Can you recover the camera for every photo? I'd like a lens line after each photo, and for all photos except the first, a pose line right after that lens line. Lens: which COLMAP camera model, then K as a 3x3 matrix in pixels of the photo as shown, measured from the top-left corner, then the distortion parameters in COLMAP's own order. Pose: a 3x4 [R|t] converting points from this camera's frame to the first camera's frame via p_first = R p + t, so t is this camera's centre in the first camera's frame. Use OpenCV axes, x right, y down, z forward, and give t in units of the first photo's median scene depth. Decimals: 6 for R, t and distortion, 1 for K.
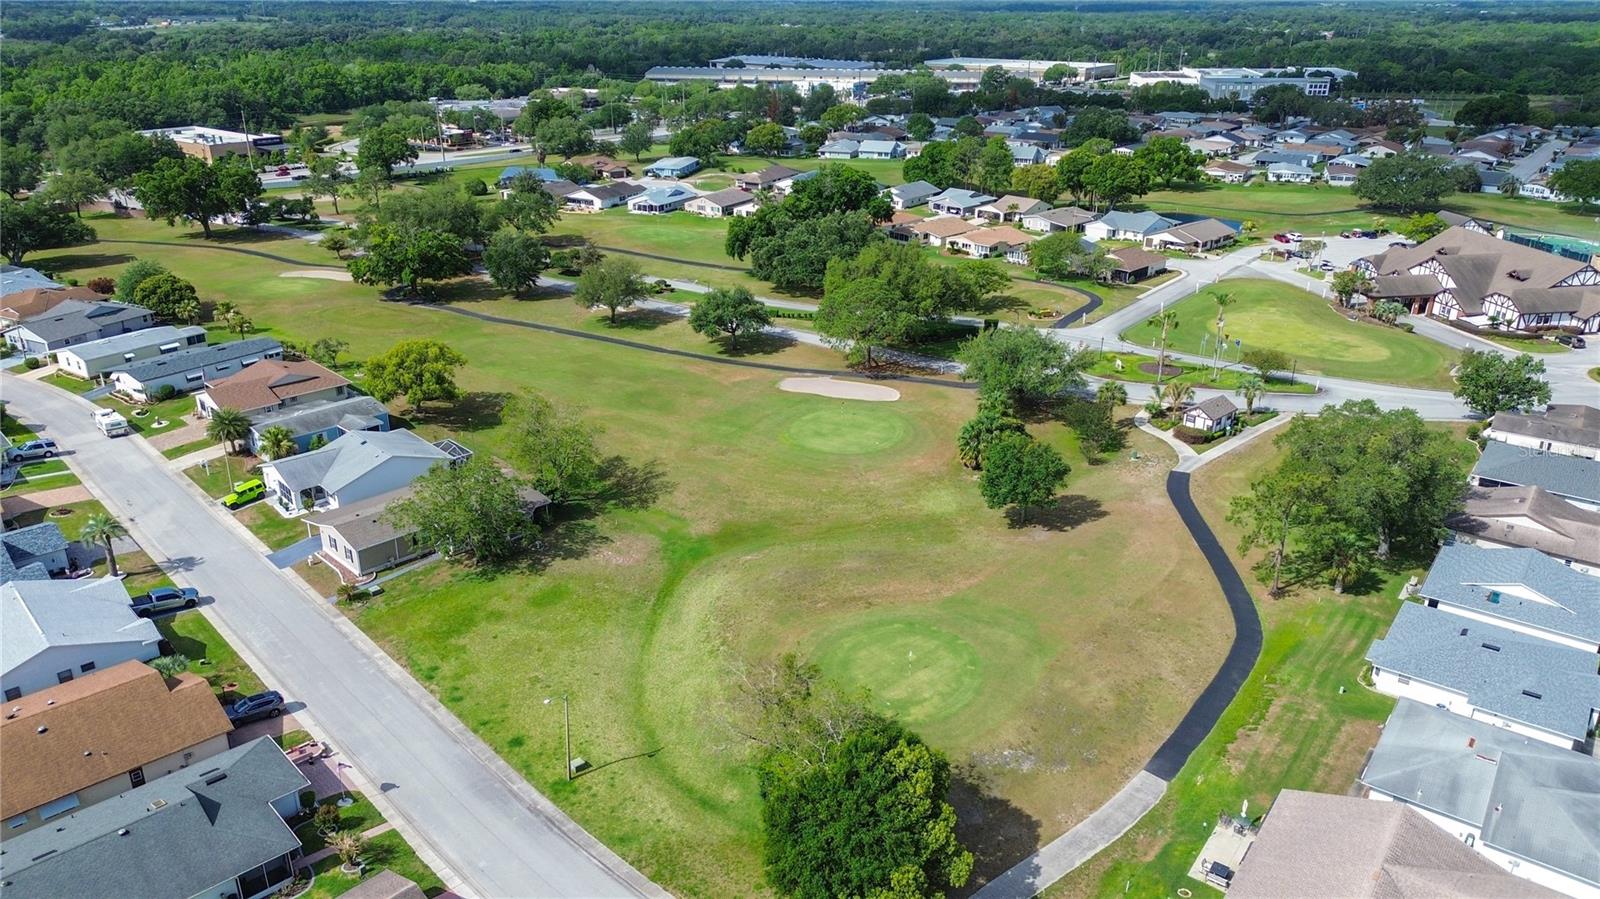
lens RADIAL K [[1123.7, 0, 804.1], [0, 1123.7, 443.7], [0, 0, 1]] dist [0.079616, -0.078507]
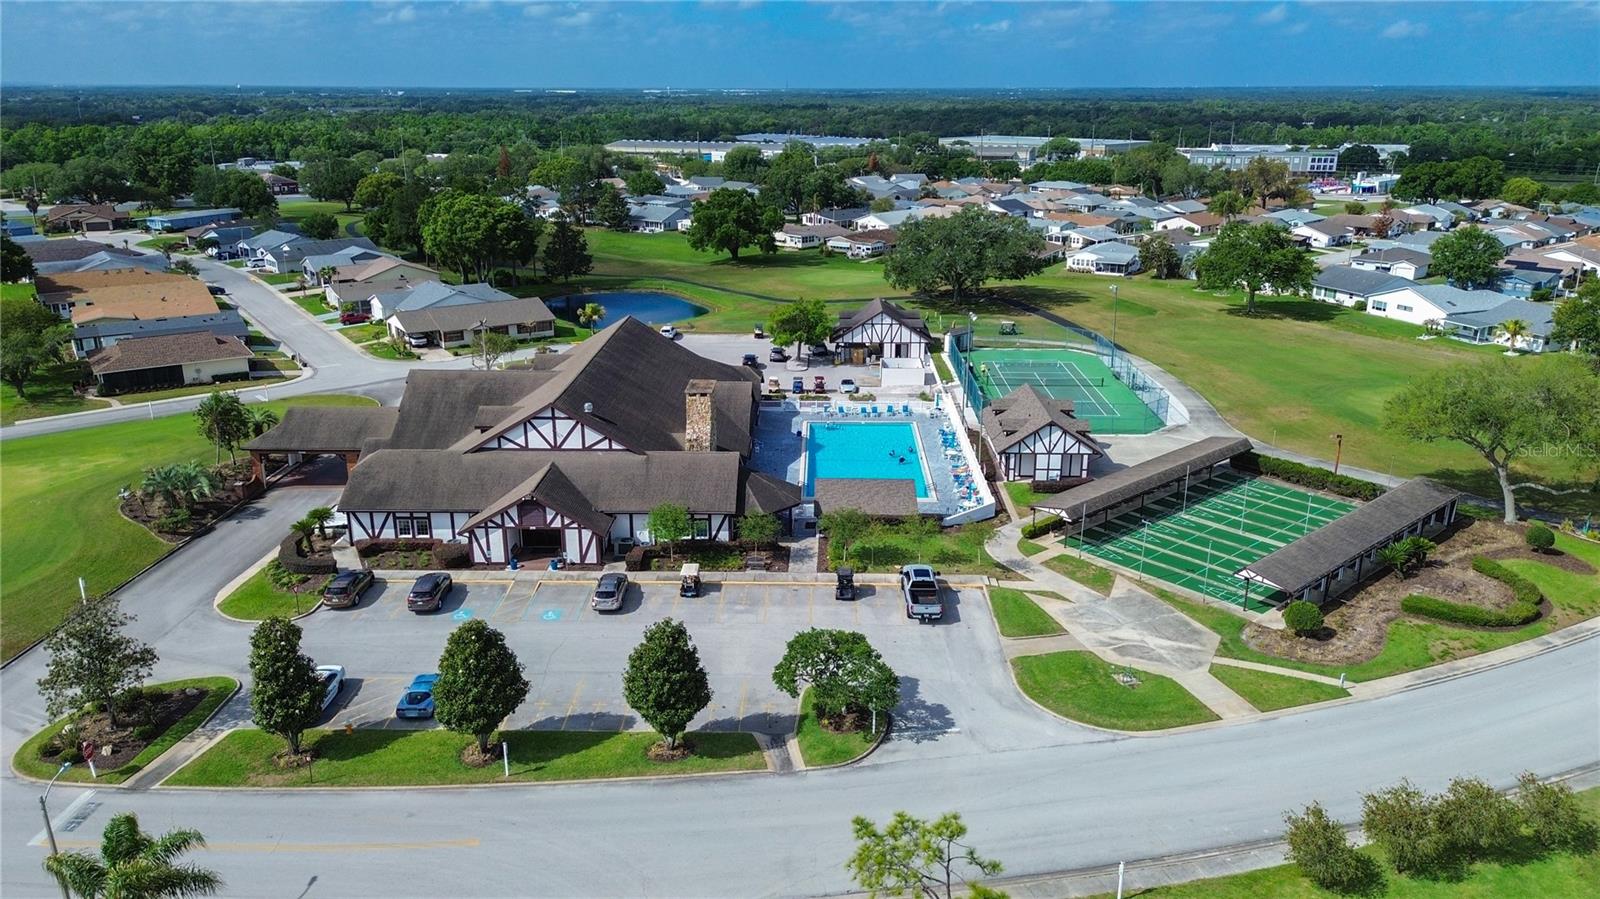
lens RADIAL K [[1123.7, 0, 804.1], [0, 1123.7, 443.7], [0, 0, 1]] dist [0.079616, -0.078507]
pose [[0.985134, 0.049915, -0.164373, 1.115928], [-0.062374, 0.995487, -0.071526, -0.152329], [0.160061, 0.080715, 0.983802, 0.772006]]
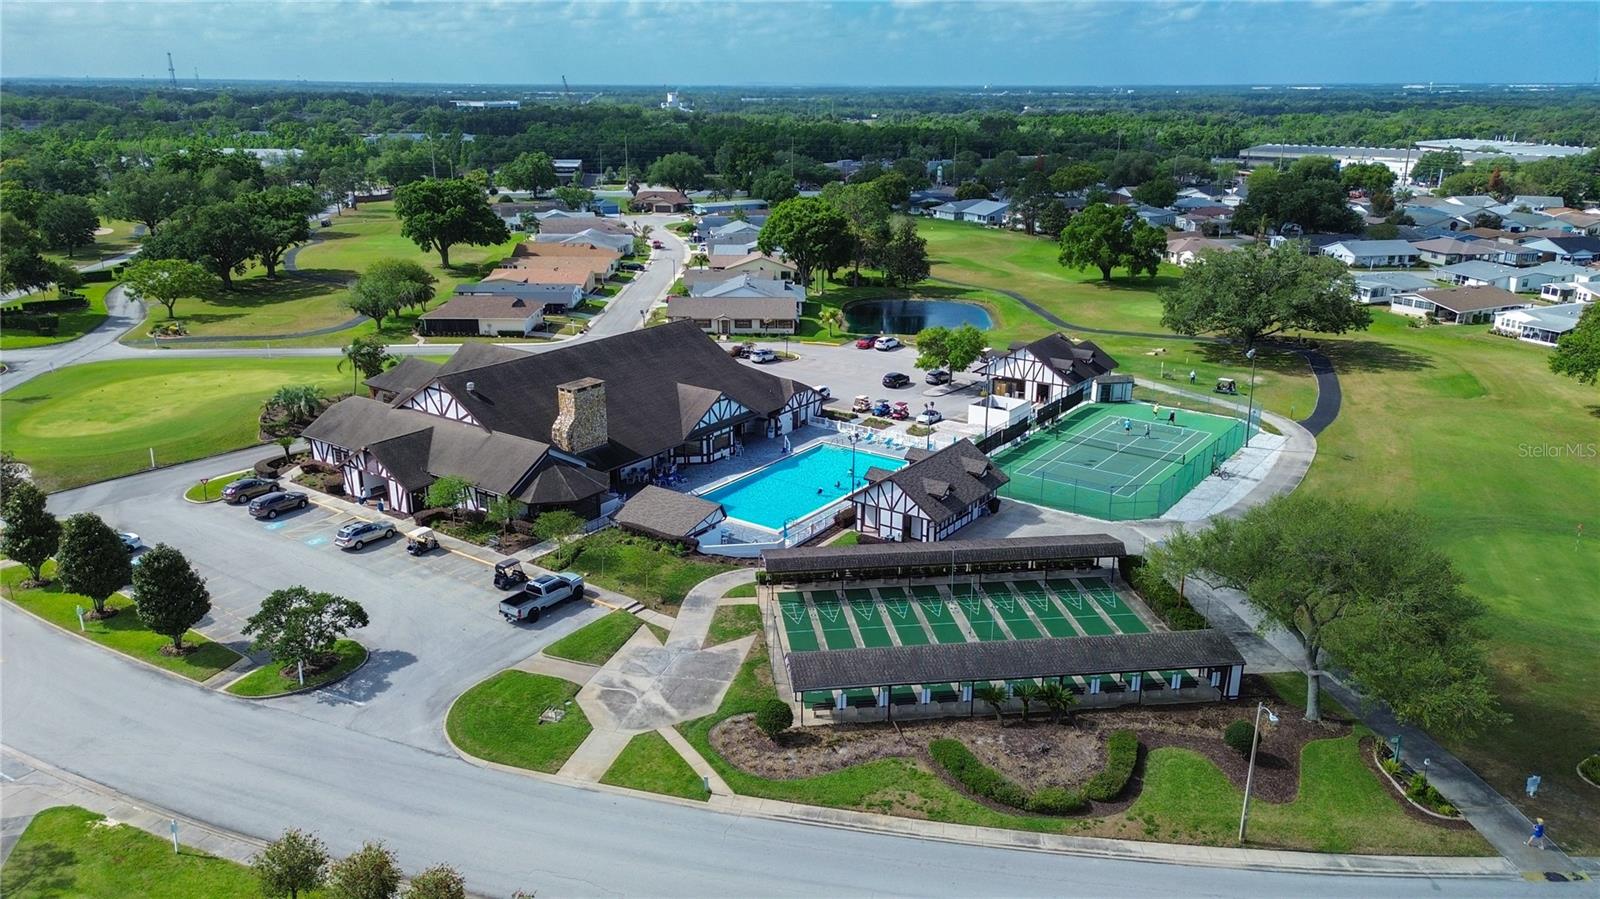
lens RADIAL K [[1123.7, 0, 804.1], [0, 1123.7, 443.7], [0, 0, 1]] dist [0.079616, -0.078507]
pose [[0.720467, 0.210145, -0.660883, 1.514658], [-0.259949, 0.965335, 0.023567, -0.240074], [0.642926, 0.154817, 0.750118, 0.942156]]
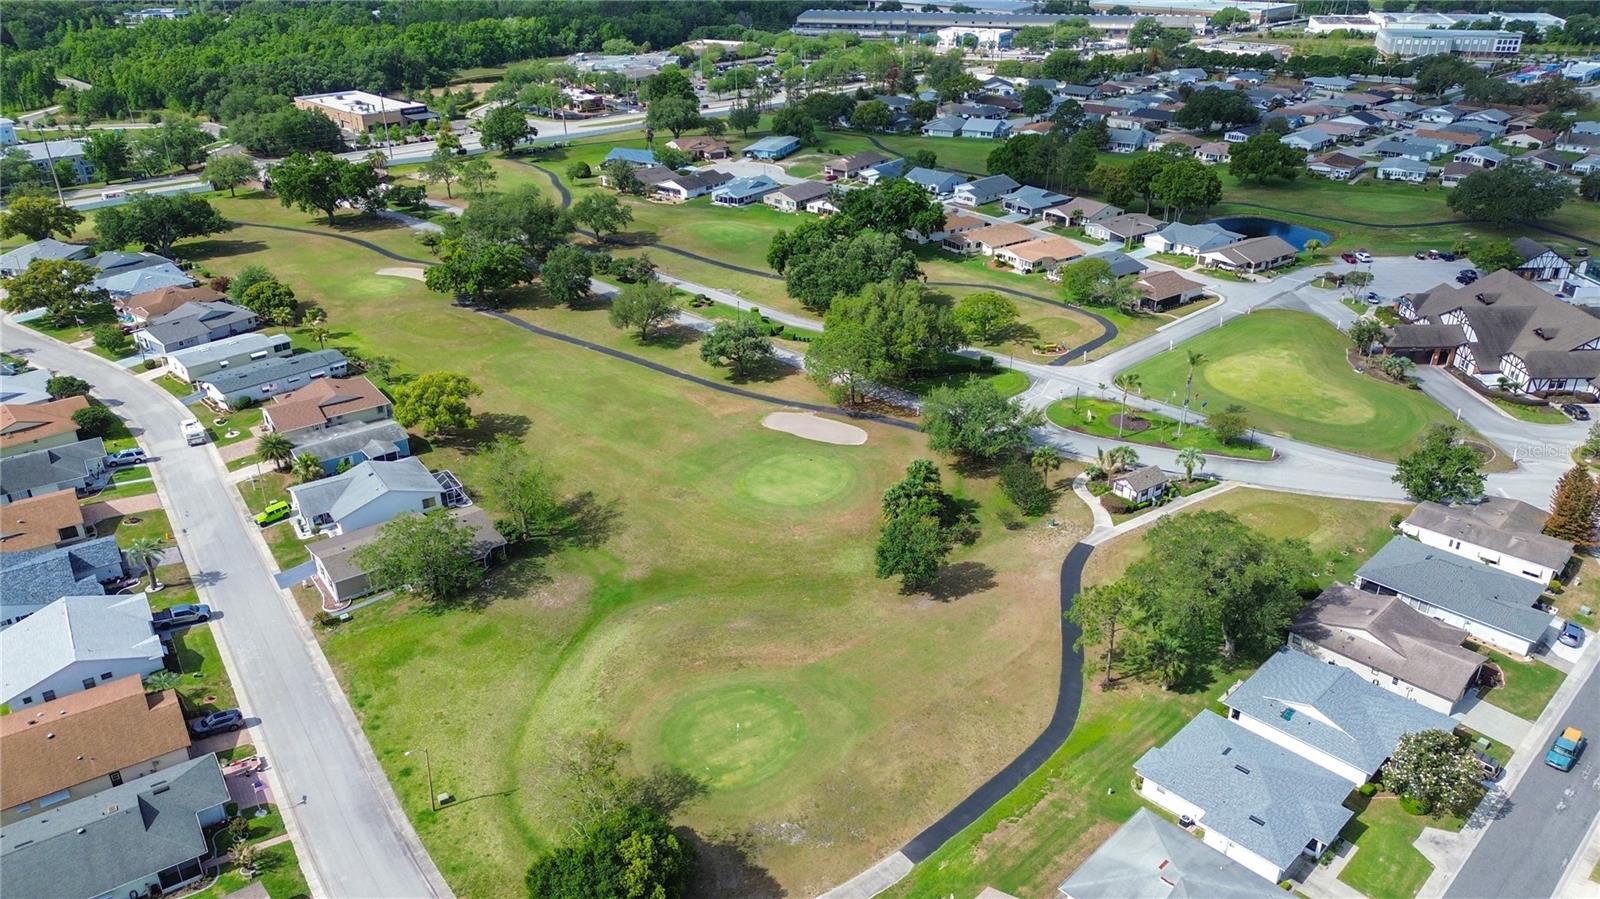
lens RADIAL K [[1123.7, 0, 804.1], [0, 1123.7, 443.7], [0, 0, 1]] dist [0.079616, -0.078507]
pose [[0.987817, 0.059769, -0.143684, 0.197785], [-0.050265, 0.996357, 0.068895, -0.120136], [0.147278, -0.060833, 0.987223, -0.085915]]
